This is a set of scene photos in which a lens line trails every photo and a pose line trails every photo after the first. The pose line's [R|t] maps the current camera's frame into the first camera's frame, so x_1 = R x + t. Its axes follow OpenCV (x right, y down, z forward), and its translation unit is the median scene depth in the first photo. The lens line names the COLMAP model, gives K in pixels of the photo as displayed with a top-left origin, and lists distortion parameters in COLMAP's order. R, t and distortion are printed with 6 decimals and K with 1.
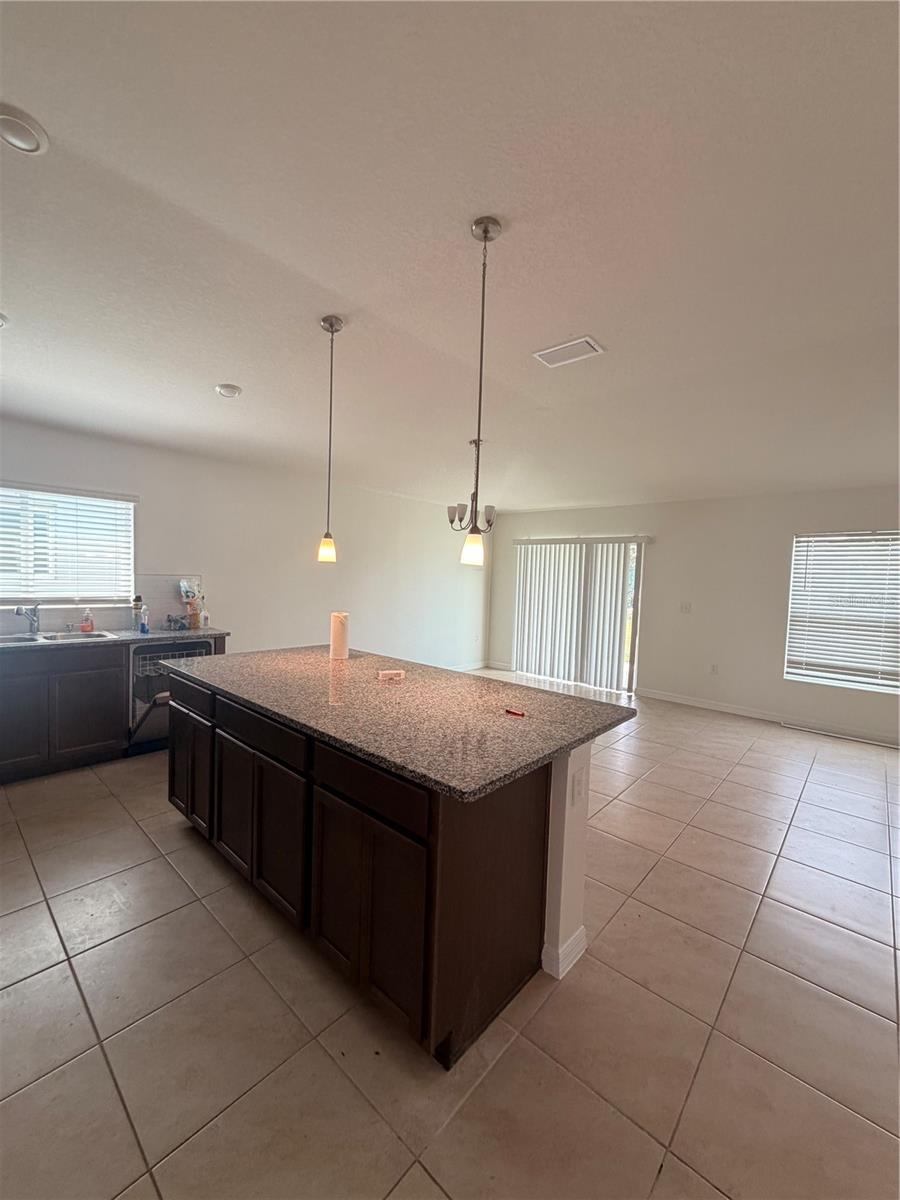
lens RADIAL K [[479.1, 0, 447.2], [0, 479.1, 600.6], [0, 0, 1]] dist [-0.001513, 0.000148]
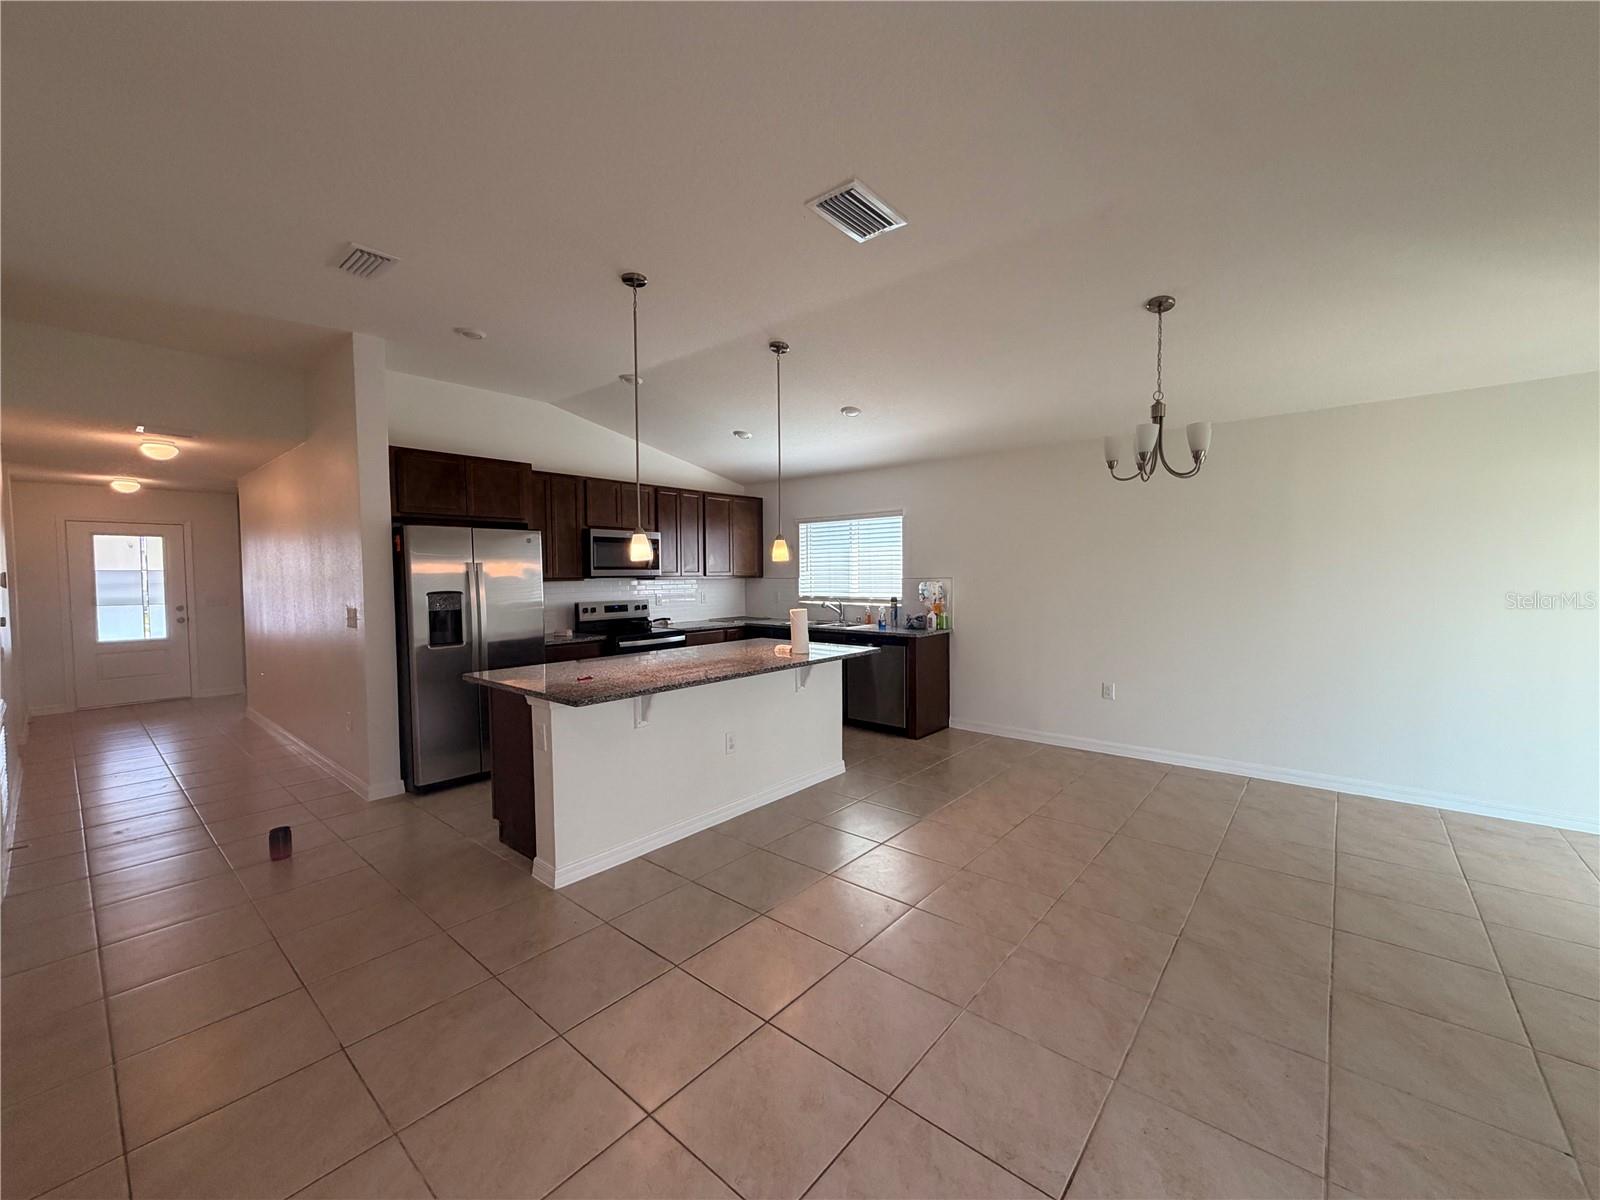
lens RADIAL K [[638.8, 0, 799.3], [0, 638.8, 601.5], [0, 0, 1]] dist [-0.001513, 0.000148]
pose [[0.019867, 0.009971, -0.999753, 0.754861], [-0.043030, 0.999032, 0.009108, -0.002718], [0.998876, 0.042839, 0.020277, 0.630390]]
